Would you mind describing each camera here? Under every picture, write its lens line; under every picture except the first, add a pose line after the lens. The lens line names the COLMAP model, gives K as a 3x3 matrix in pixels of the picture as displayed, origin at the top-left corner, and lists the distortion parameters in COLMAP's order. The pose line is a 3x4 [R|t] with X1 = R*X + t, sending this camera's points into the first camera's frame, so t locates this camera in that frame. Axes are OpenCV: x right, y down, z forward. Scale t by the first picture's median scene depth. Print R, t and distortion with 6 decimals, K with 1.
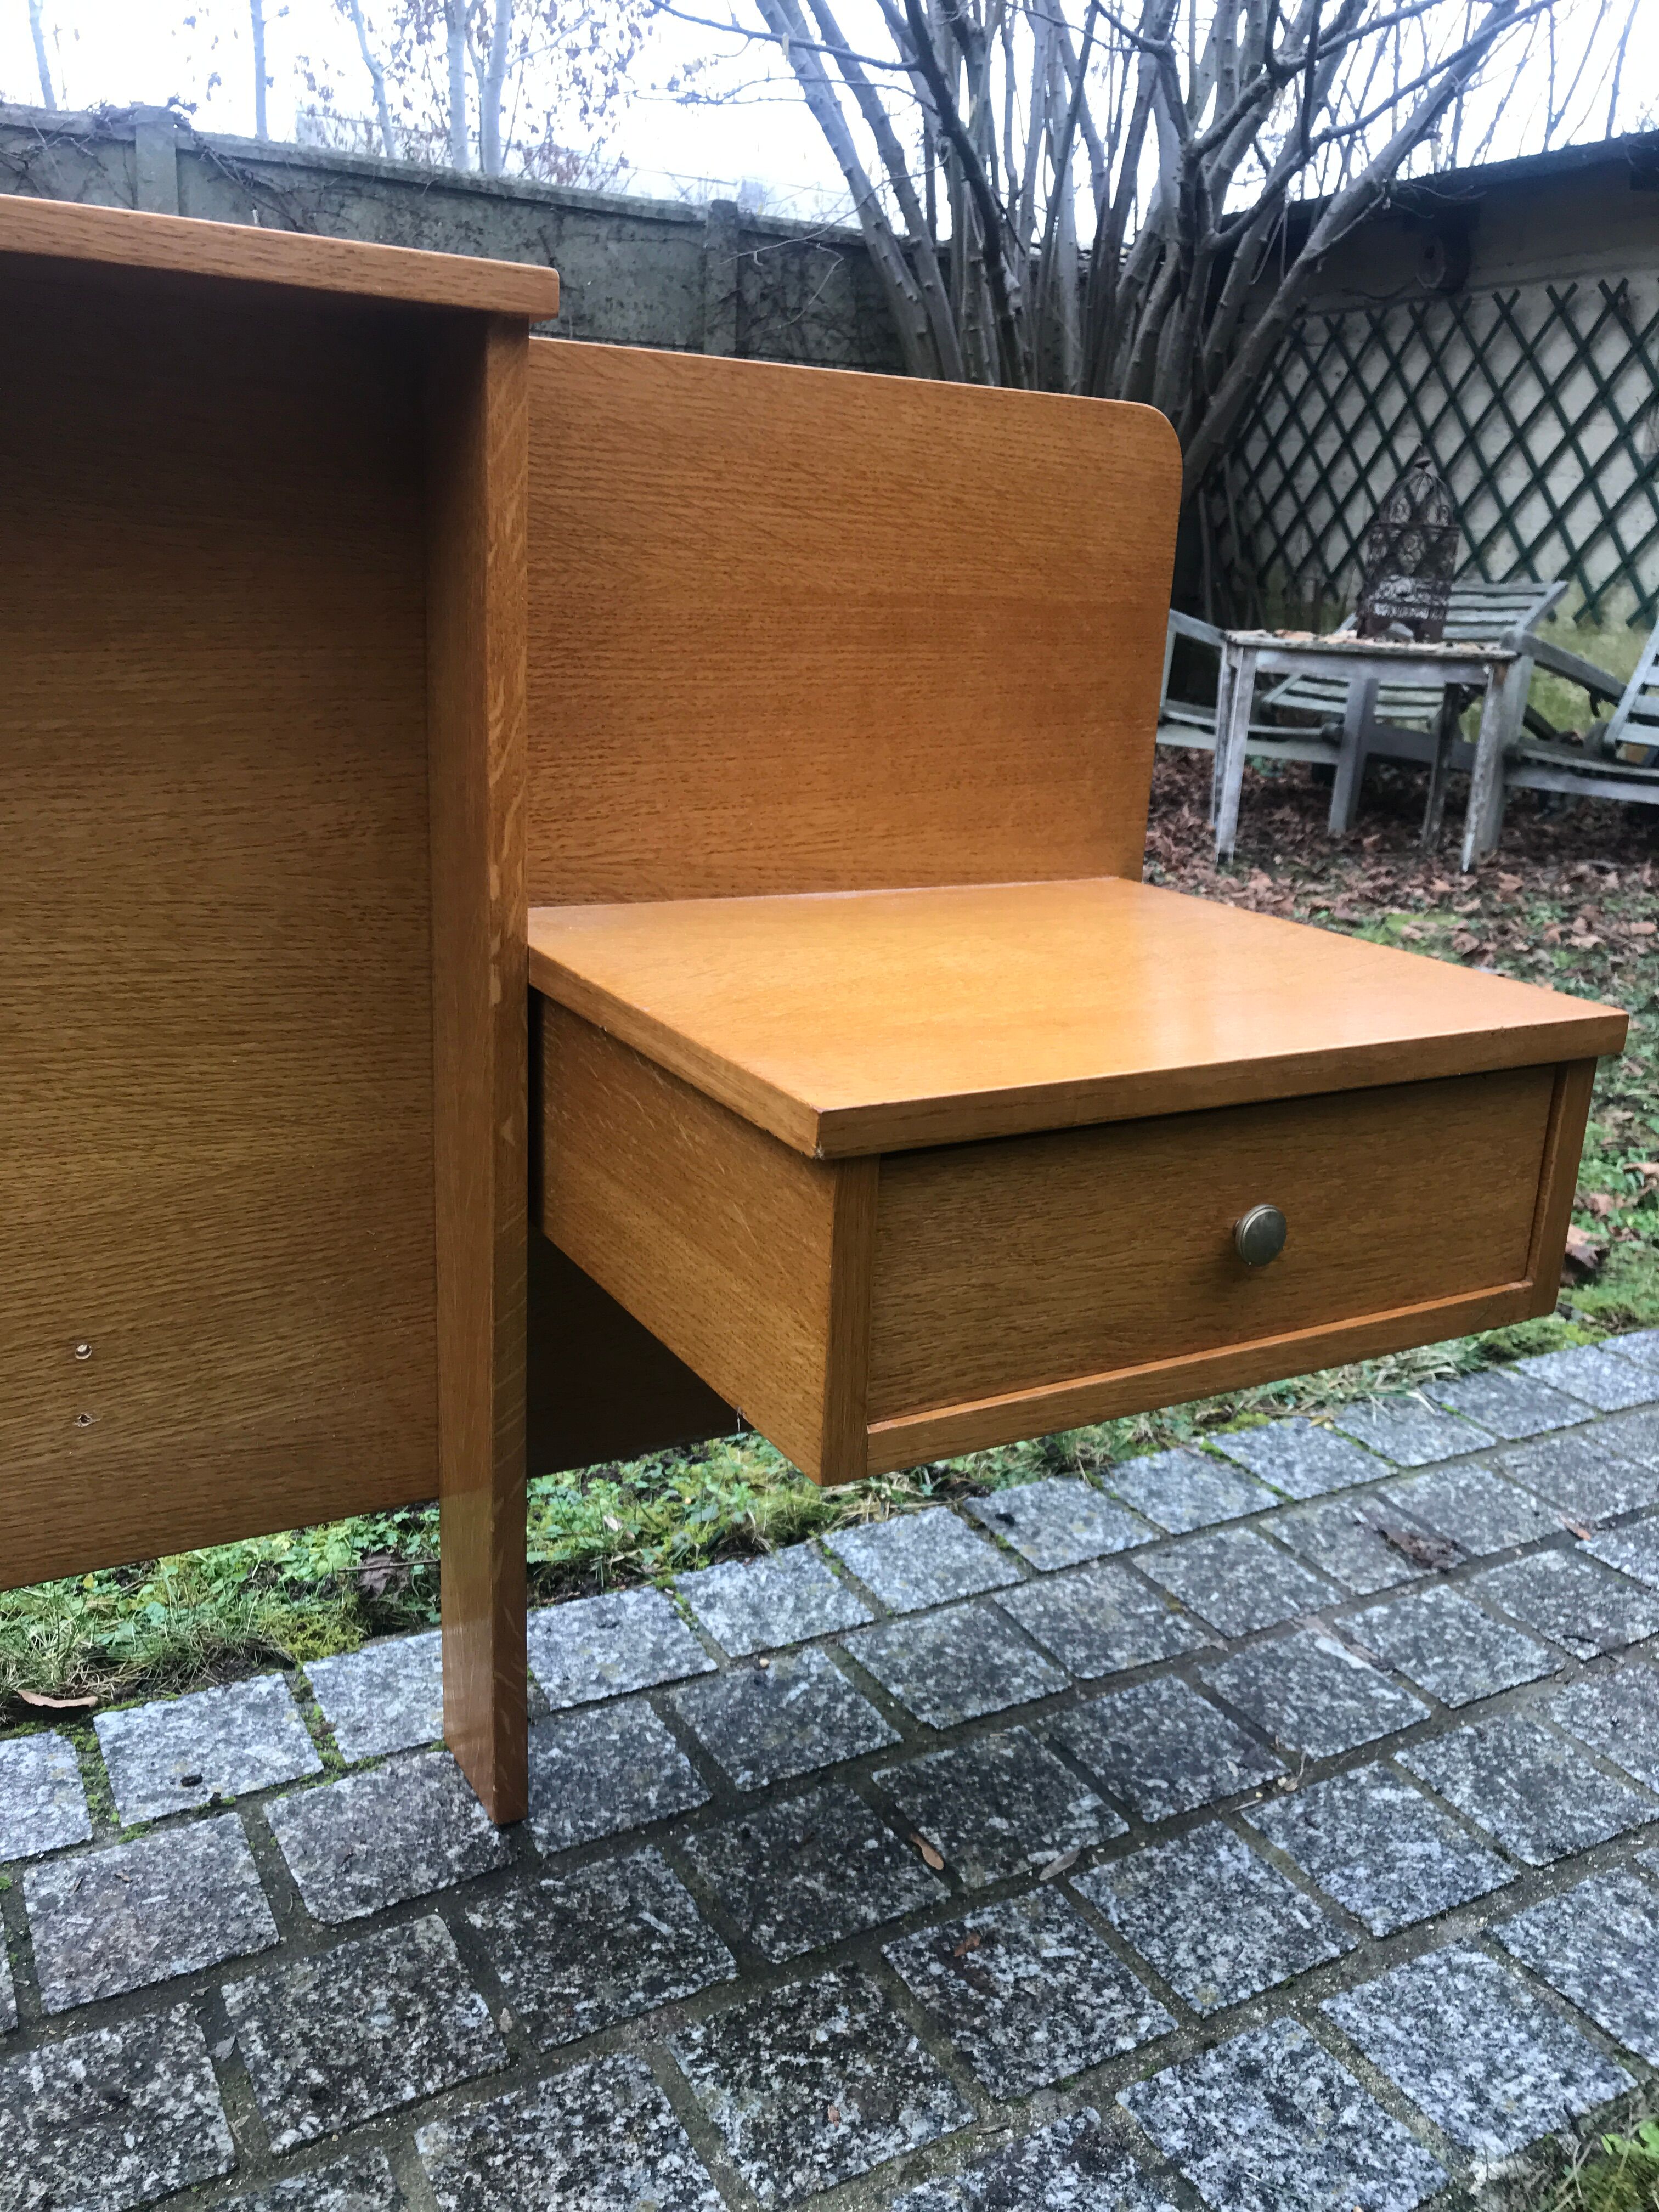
lens RADIAL K [[1831.1, 0, 834.4], [0, 1831.1, 1093.0], [0, 0, 1]] dist [0.001617, 0.035722]
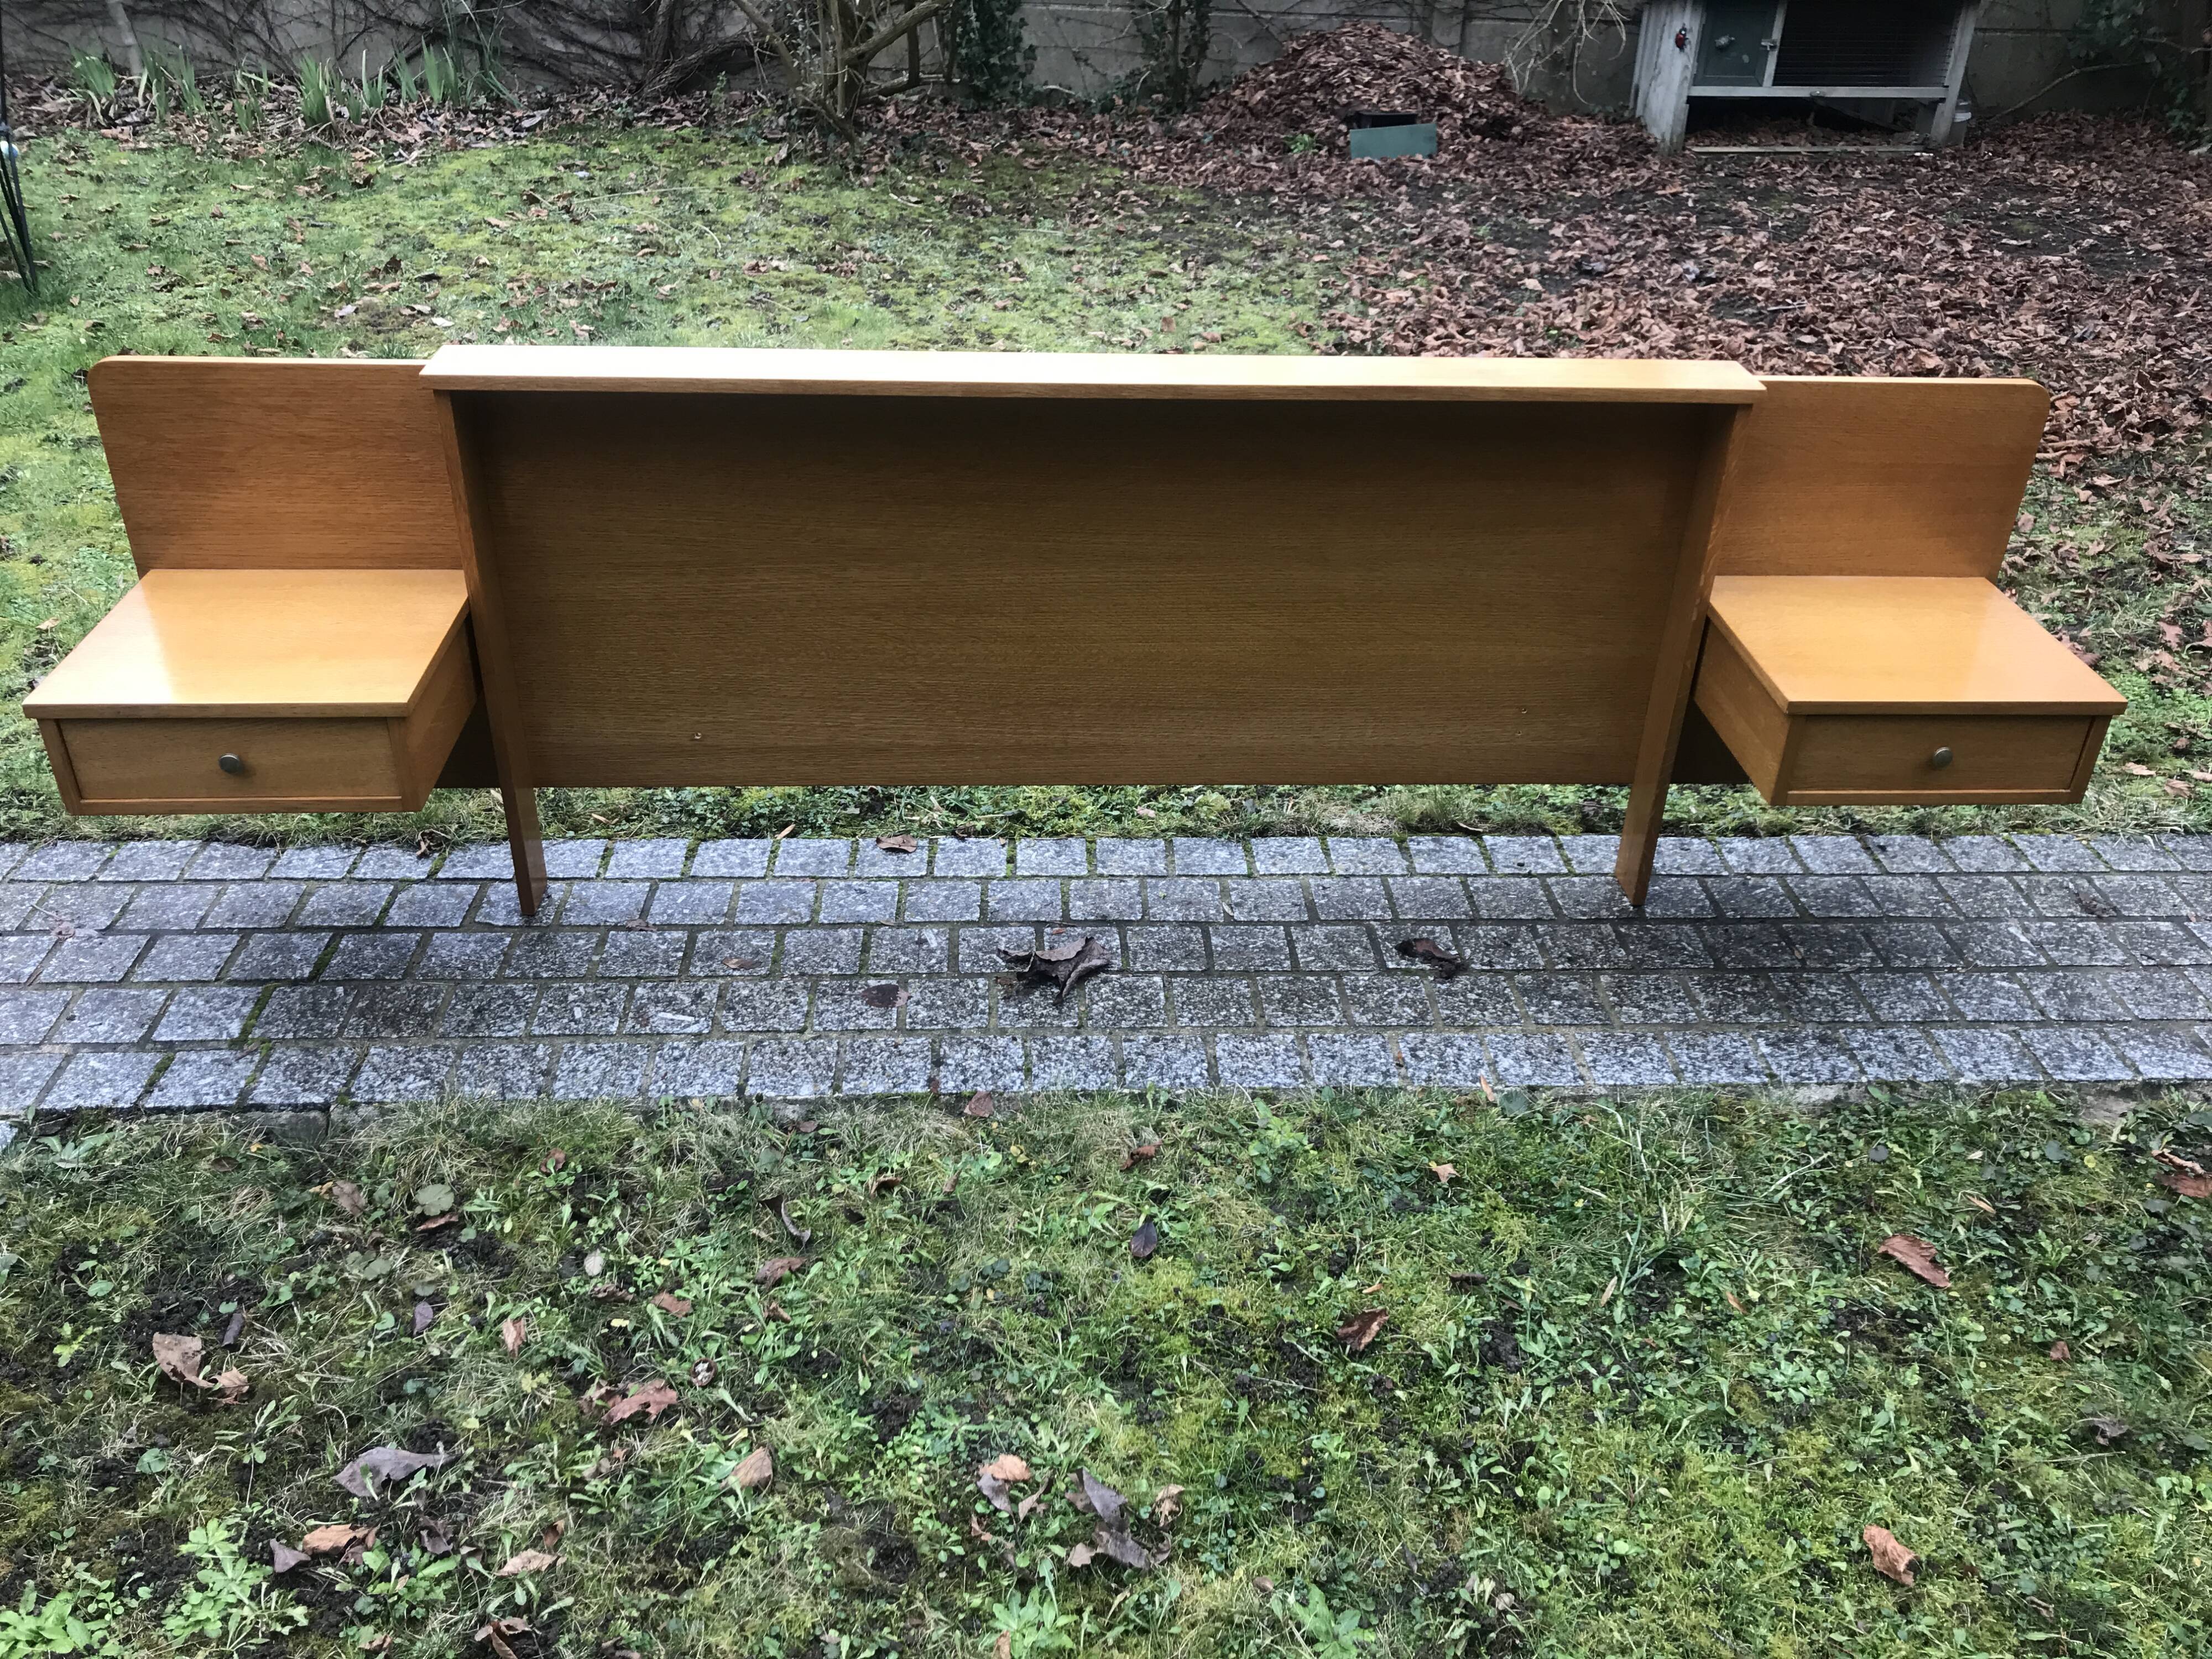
lens RADIAL K [[1827.2, 0, 1106.3], [0, 1827.2, 803.9], [0, 0, 1]] dist [0.014654, 0.005810]
pose [[0.895110, 0.210328, -0.393116, 0.141492], [-0.113943, 0.960369, 0.254380, -0.318923], [0.431039, -0.182905, 0.883601, -1.575981]]
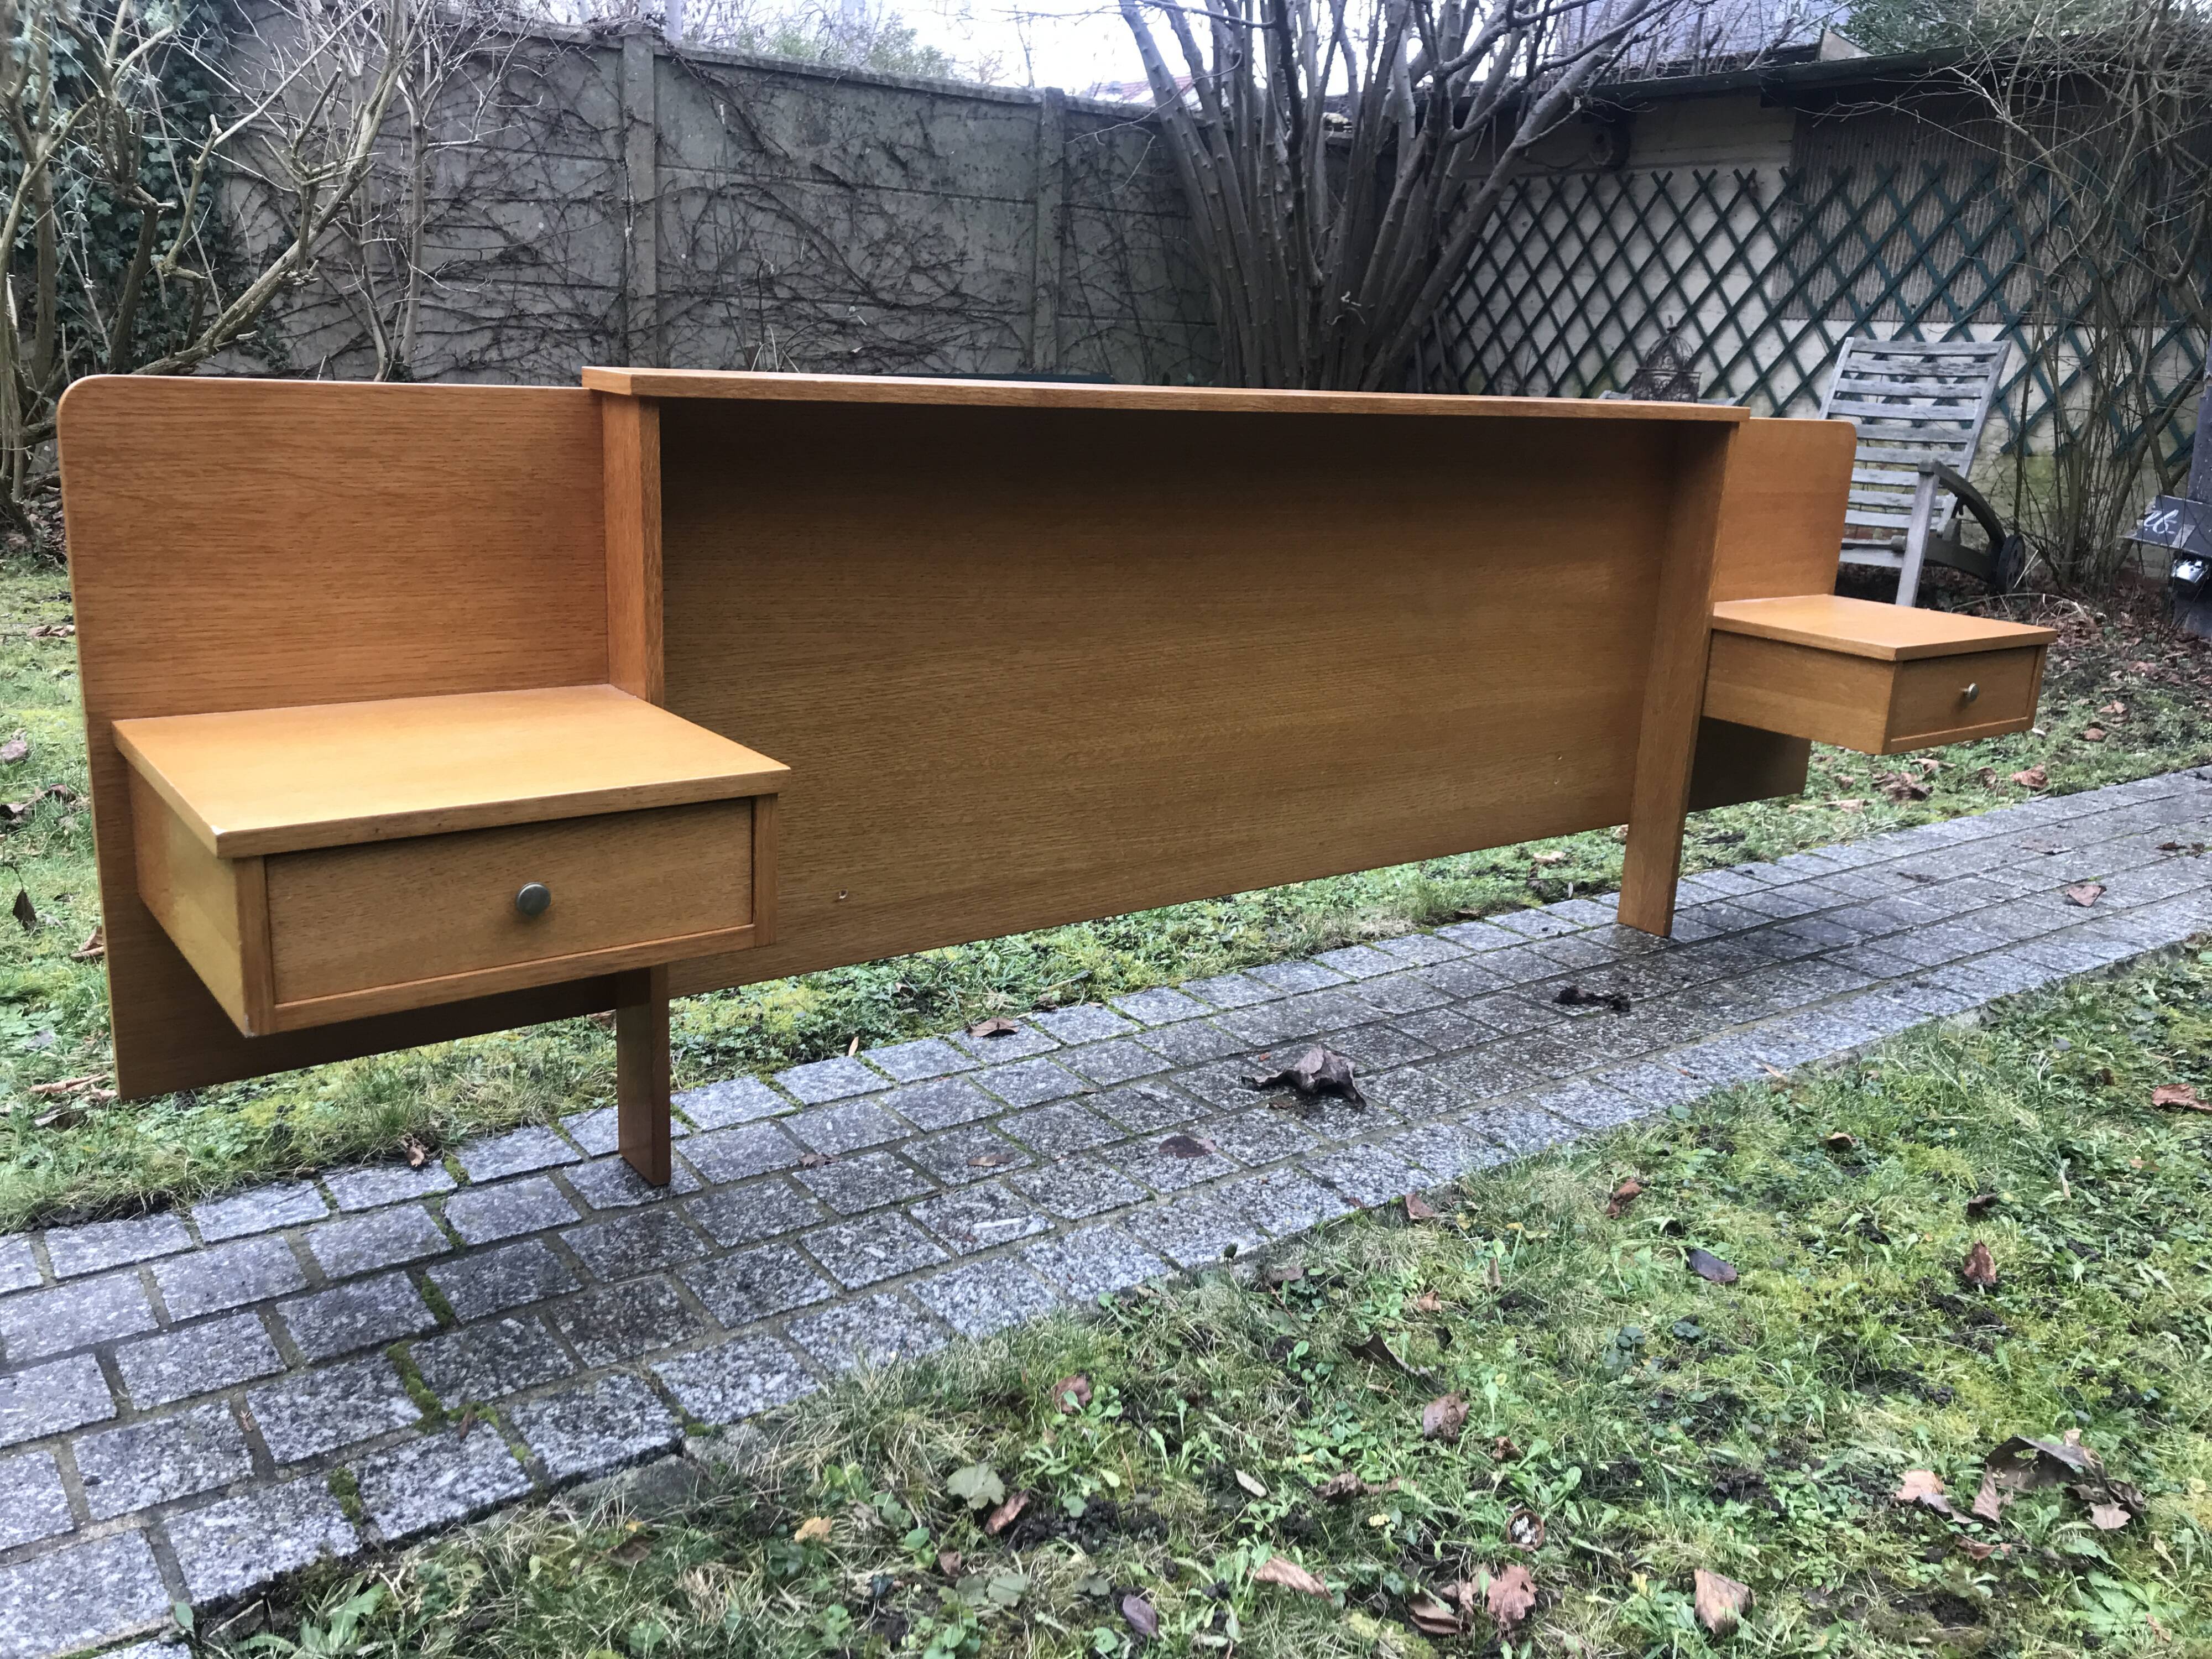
lens RADIAL K [[1831.6, 0, 1110.6], [0, 1831.6, 793.3], [0, 0, 1]] dist [-0.004019, 0.043995]
pose [[0.992738, -0.025956, 0.117460, -1.237346], [0.029796, 0.999074, -0.031048, 0.227303], [-0.116545, 0.034322, 0.992592, -1.536040]]
